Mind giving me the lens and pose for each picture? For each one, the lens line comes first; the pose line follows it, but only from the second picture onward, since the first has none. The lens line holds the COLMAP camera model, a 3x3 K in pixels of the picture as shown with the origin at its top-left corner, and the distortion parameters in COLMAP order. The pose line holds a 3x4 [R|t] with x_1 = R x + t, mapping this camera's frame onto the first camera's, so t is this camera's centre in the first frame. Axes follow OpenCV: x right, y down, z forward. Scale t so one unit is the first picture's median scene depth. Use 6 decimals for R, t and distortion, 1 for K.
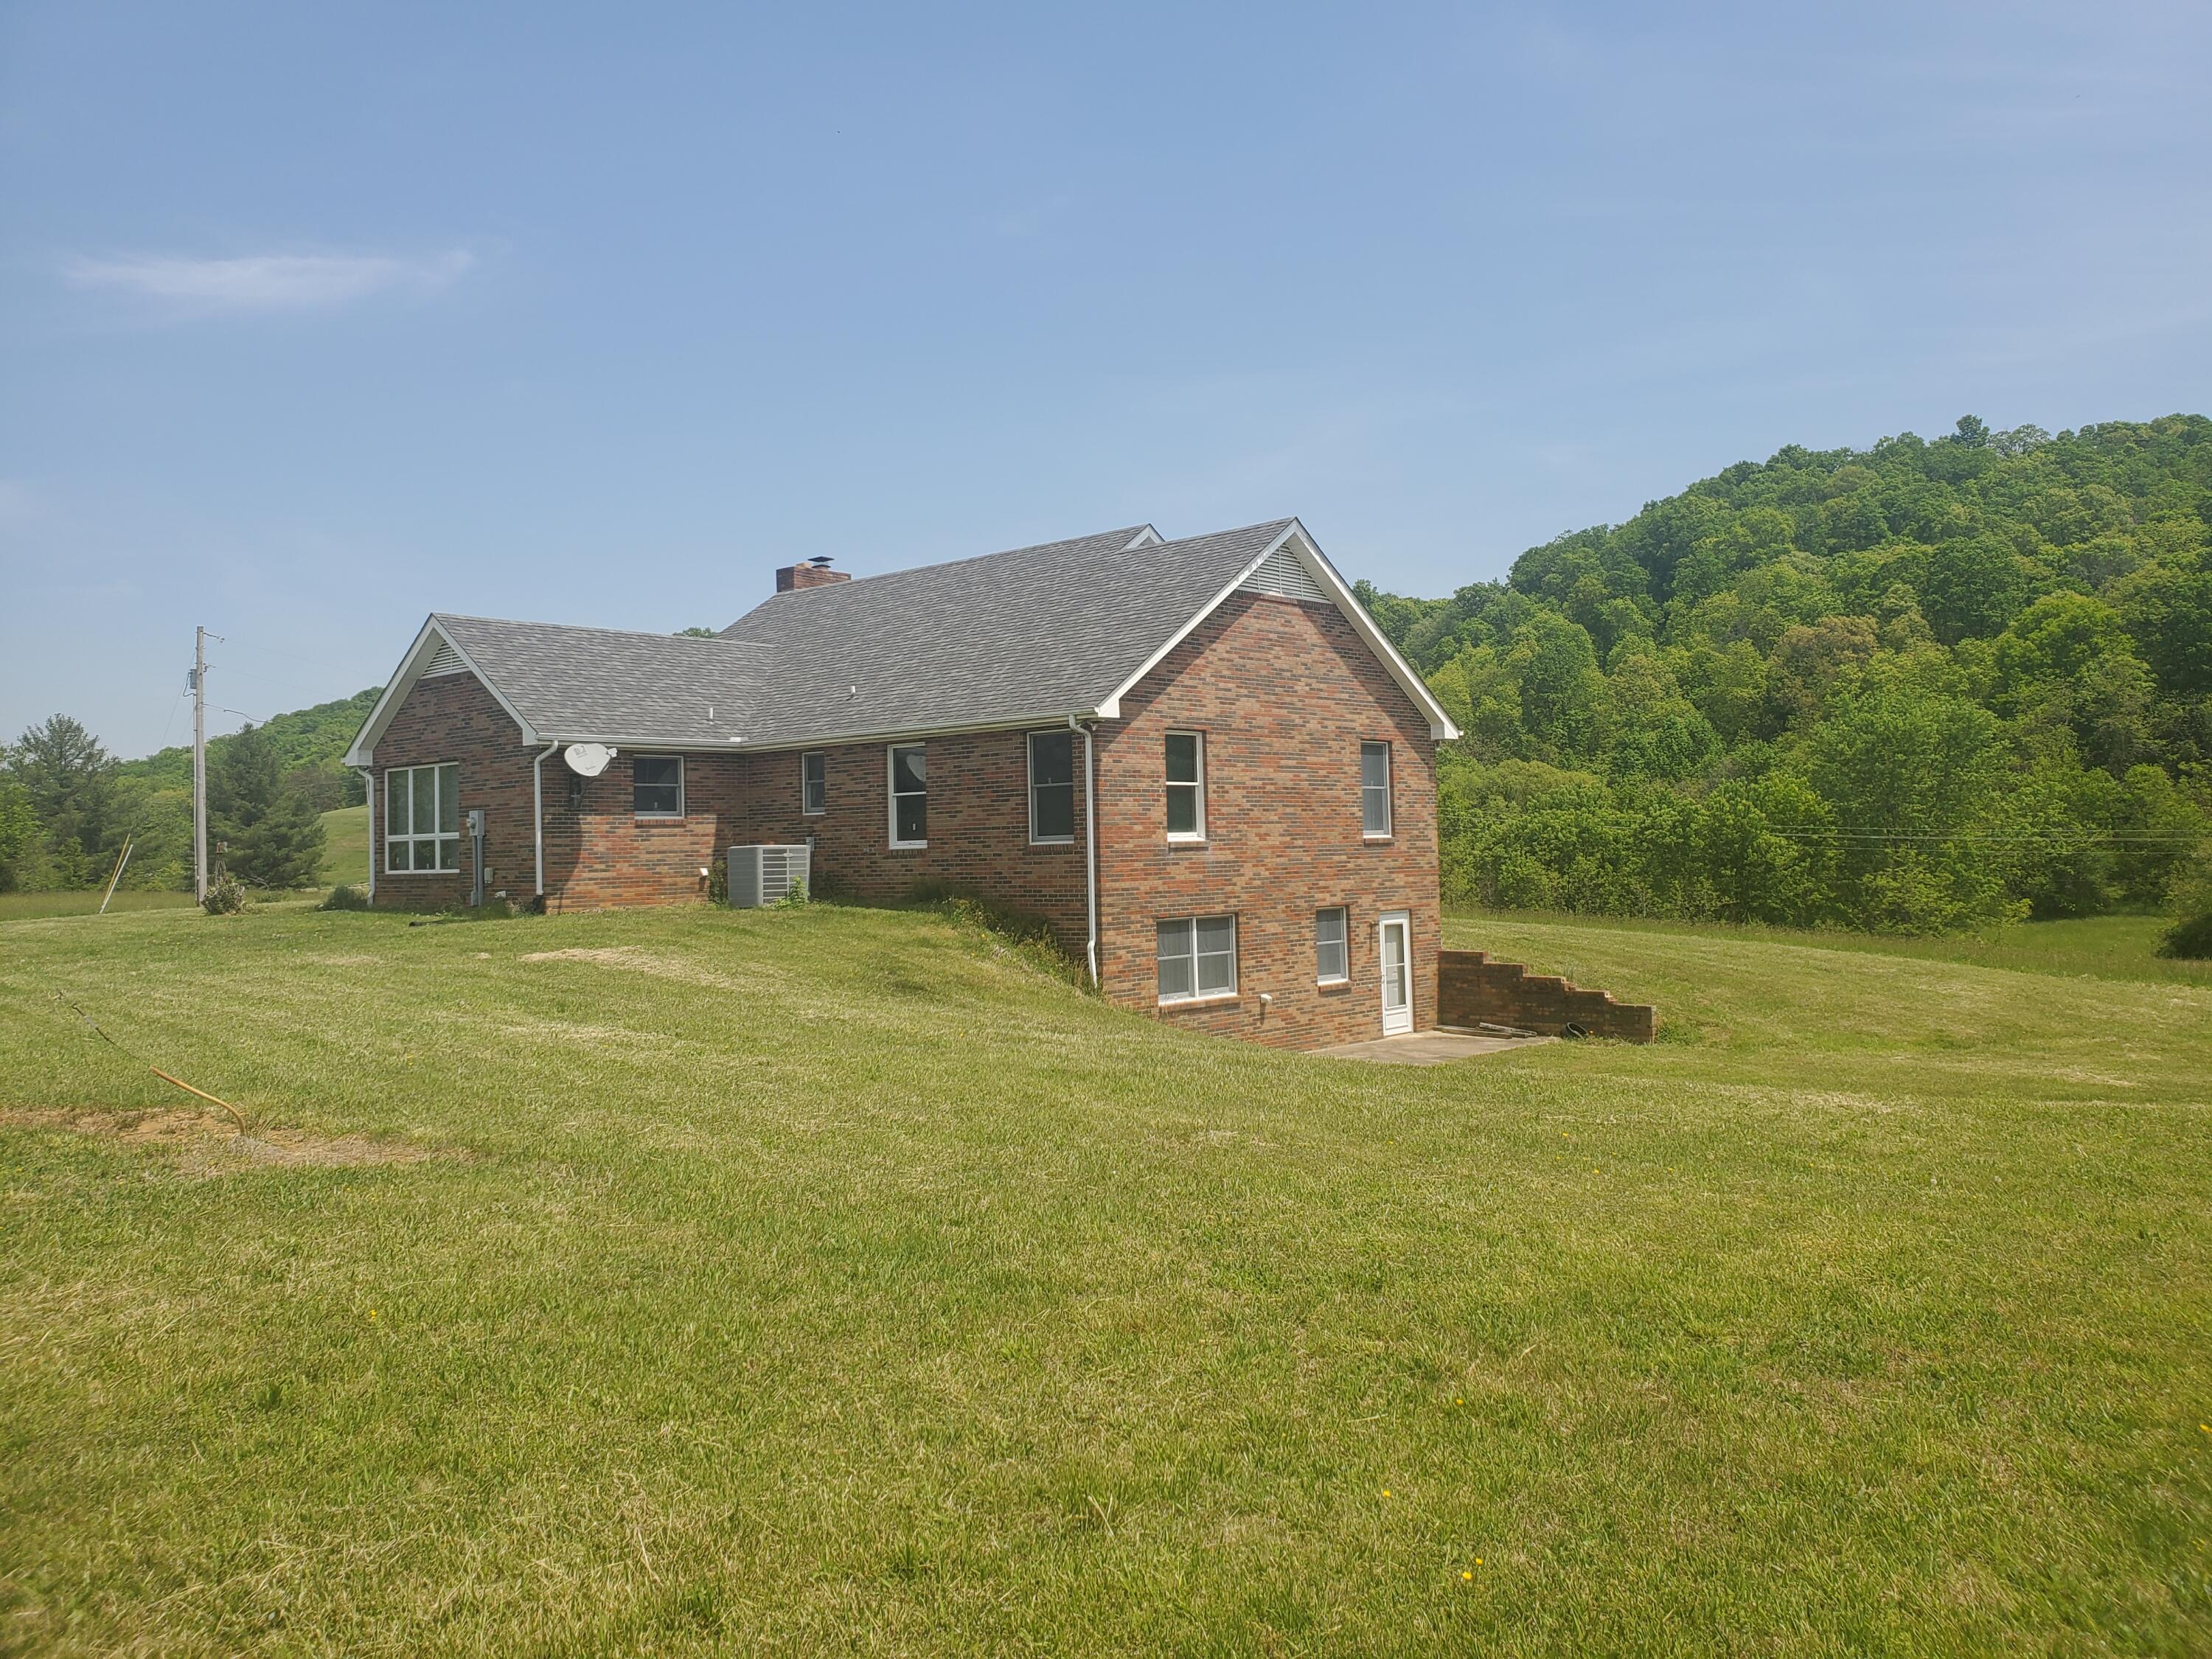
lens RADIAL K [[1694.2, 0, 1106.0], [0, 1694.2, 829.5], [0, 0, 1]] dist [-0.004327, -0.000361]
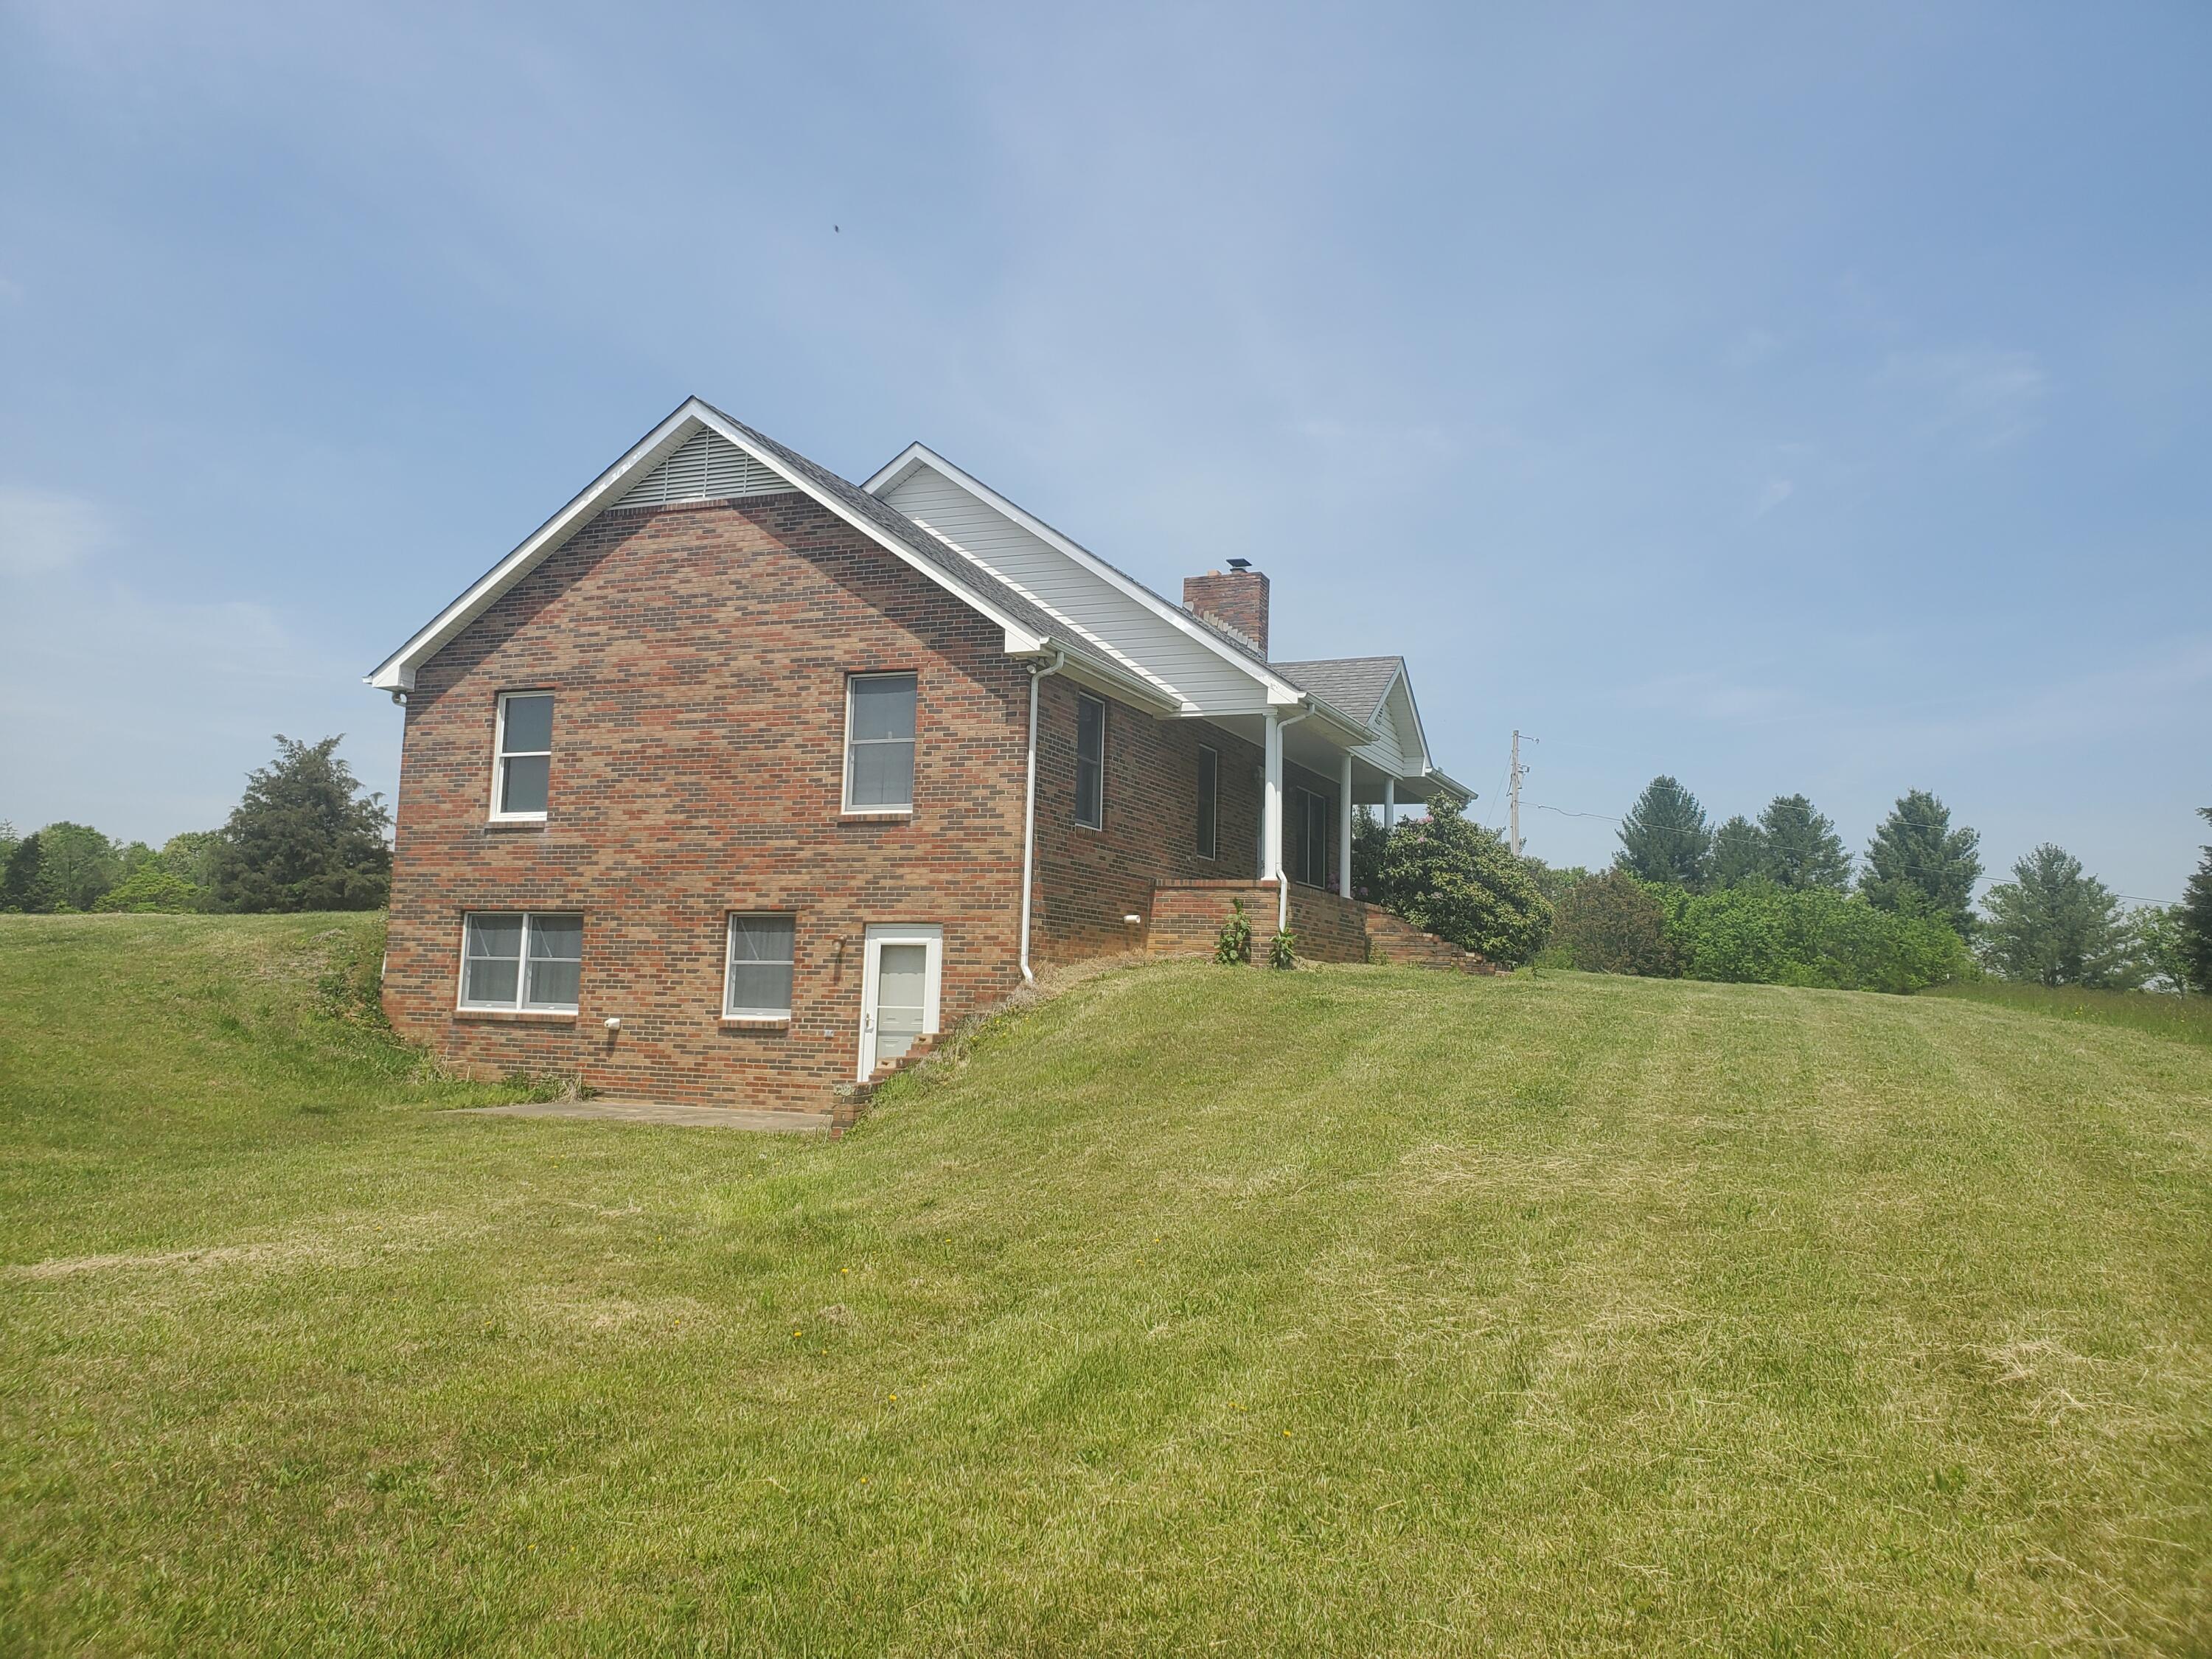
lens RADIAL K [[1653.0, 0, 1106.0], [0, 1653.0, 829.5], [0, 0, 1]] dist [-0.002743, 0.001101]
pose [[0.395134, -0.058277, -0.916773, 0.835260], [-0.016802, 0.997360, -0.070642, 0.058441], [0.918470, 0.043316, 0.393112, 0.866788]]
